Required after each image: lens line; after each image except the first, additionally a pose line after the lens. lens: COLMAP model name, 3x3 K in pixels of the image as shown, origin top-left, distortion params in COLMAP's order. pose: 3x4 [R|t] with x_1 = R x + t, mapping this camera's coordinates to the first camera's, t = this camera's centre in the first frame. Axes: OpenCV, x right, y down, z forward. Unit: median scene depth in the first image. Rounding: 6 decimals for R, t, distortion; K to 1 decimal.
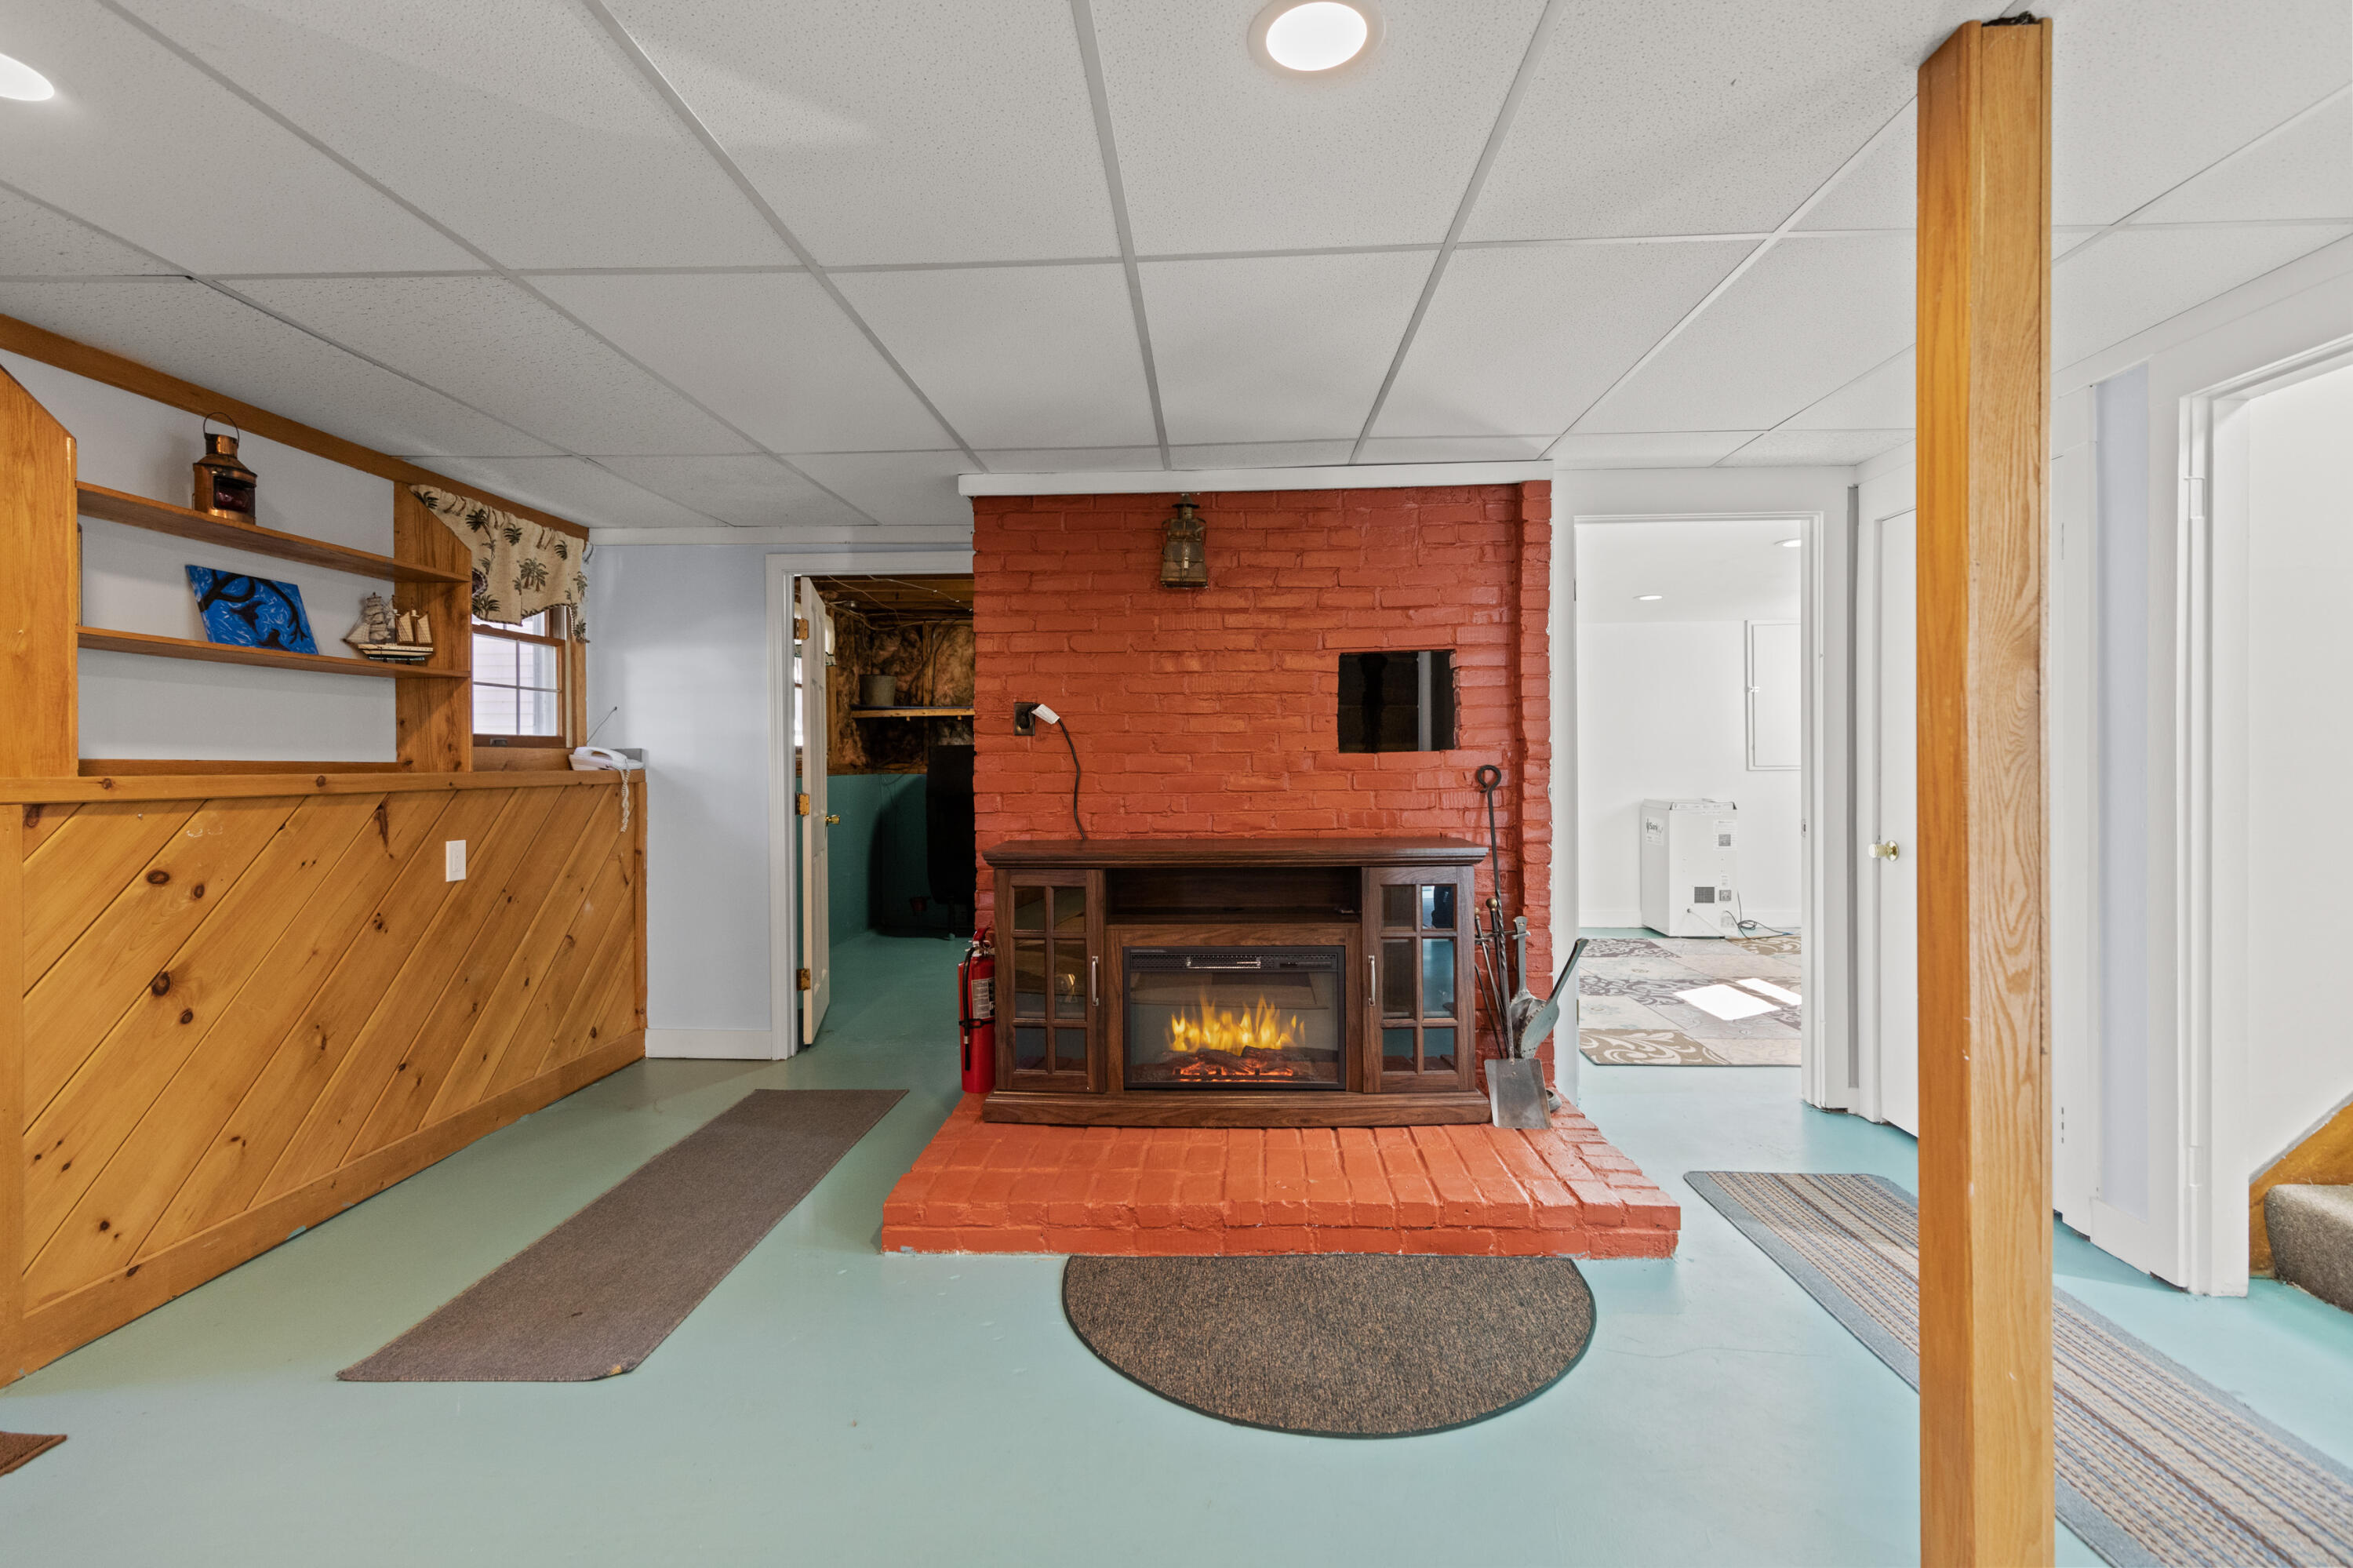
lens RADIAL K [[1066.0, 0, 1191.1], [0, 1066.0, 767.9], [0, 0, 1]] dist [0.006763, 0.000408]
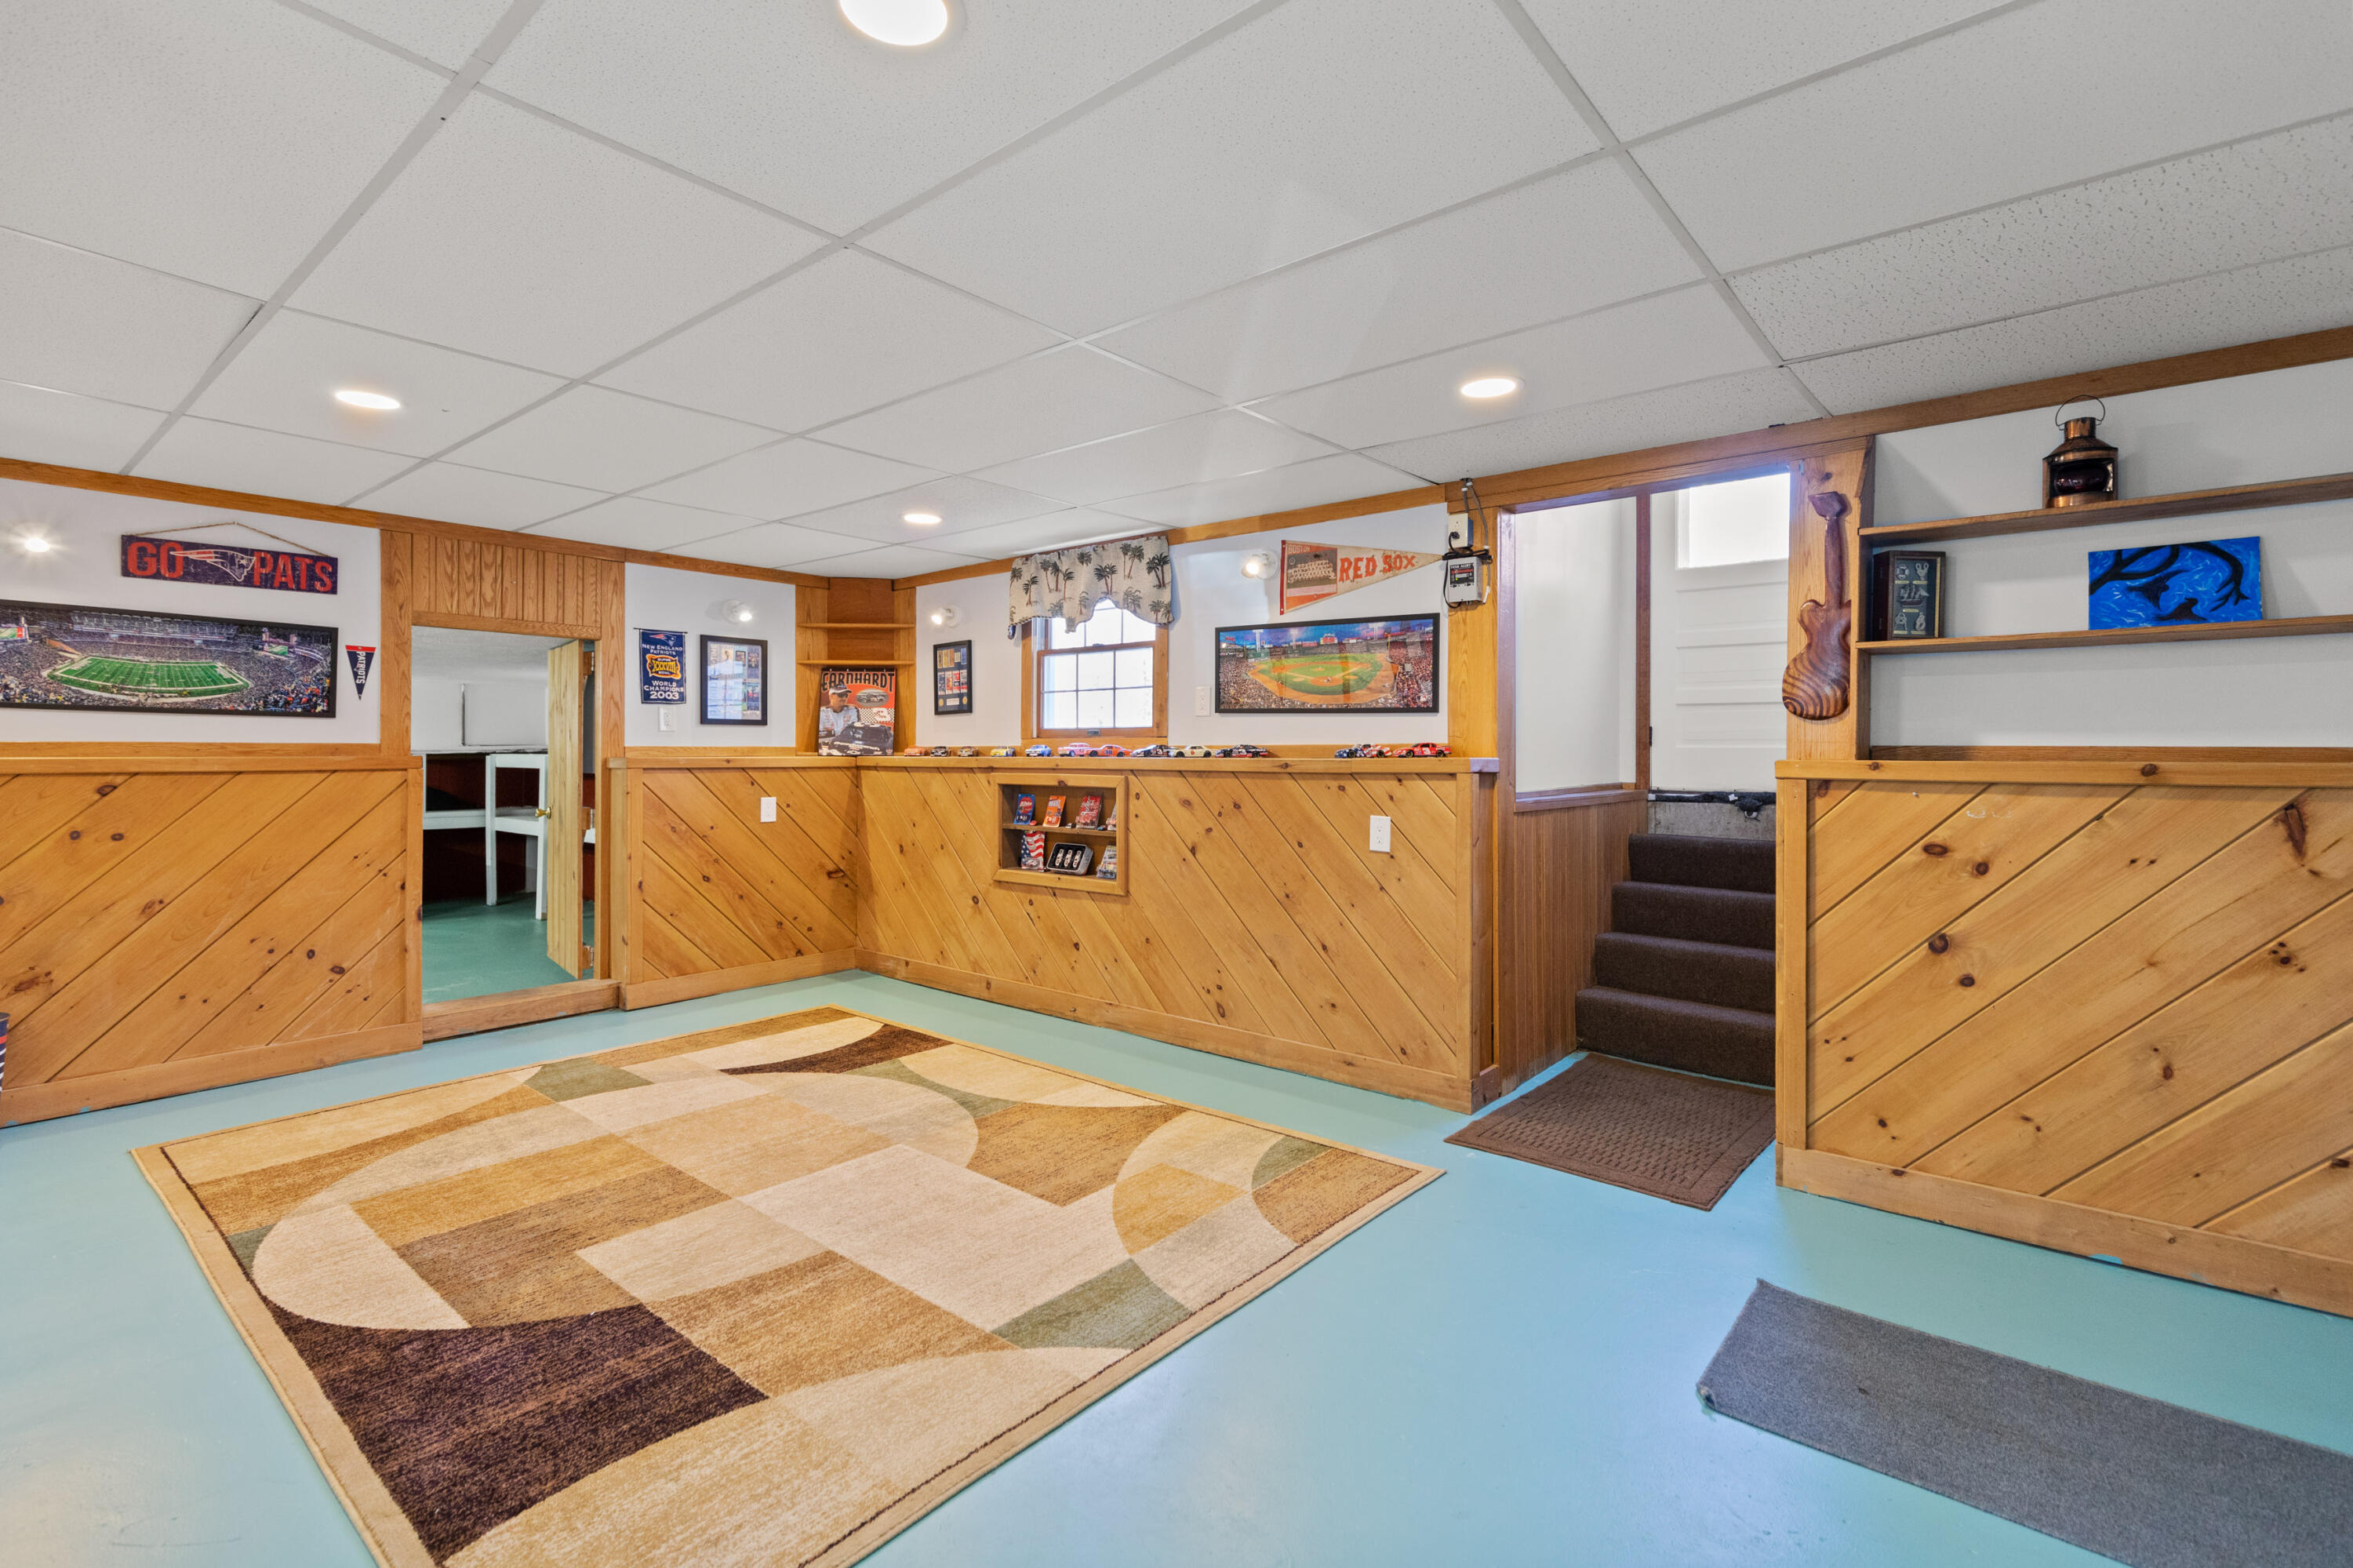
lens RADIAL K [[1066.0, 0, 1191.1], [0, 1066.0, 767.9], [0, 0, 1]] dist [0.006763, 0.000408]
pose [[-0.621878, 0.015443, -0.782962, 0.392663], [-0.001704, 0.999776, 0.021073, -0.007472], [0.783112, 0.014438, -0.621713, 1.004295]]
